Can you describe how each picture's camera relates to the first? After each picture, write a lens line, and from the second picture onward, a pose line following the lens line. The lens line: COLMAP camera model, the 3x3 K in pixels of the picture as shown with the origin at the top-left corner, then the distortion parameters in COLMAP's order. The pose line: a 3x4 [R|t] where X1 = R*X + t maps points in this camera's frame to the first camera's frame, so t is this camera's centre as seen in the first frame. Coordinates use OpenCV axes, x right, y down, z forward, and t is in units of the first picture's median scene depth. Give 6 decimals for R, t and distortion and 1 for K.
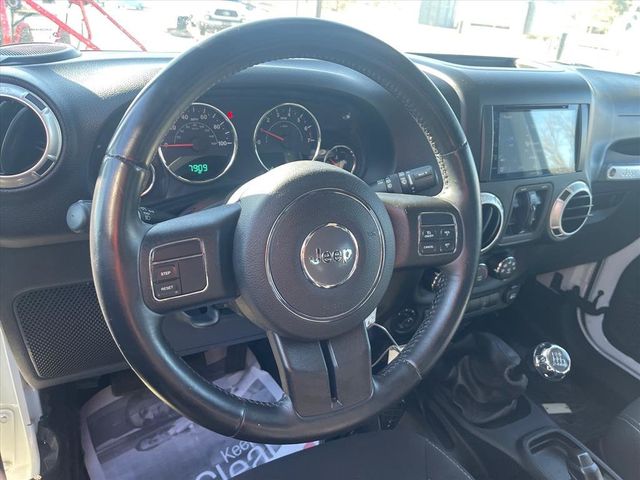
lens RADIAL K [[498.5, 0, 321.2], [0, 498.5, 238.3], [0, 0, 1]] dist [-0.012897, -0.013579]
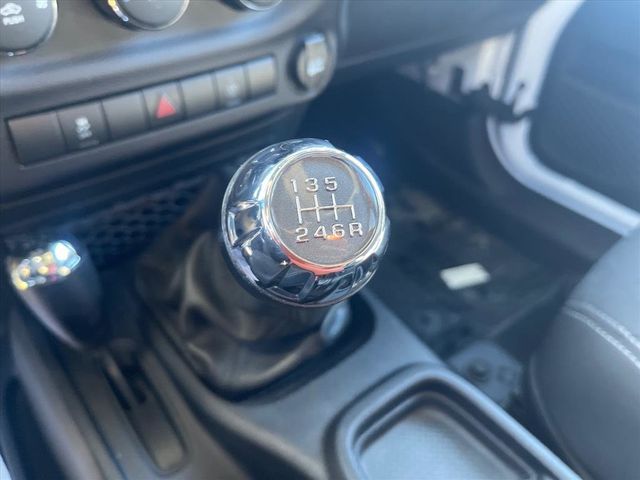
lens RADIAL K [[498.5, 0, 318.9], [0, 498.5, 239.6], [0, 0, 1]] dist [-0.012897, -0.013579]
pose [[0.980486, -0.171071, 0.096861, 0.439107], [0.141384, 0.955962, 0.257190, 0.197276], [-0.136593, -0.238476, 0.961494, 0.774530]]
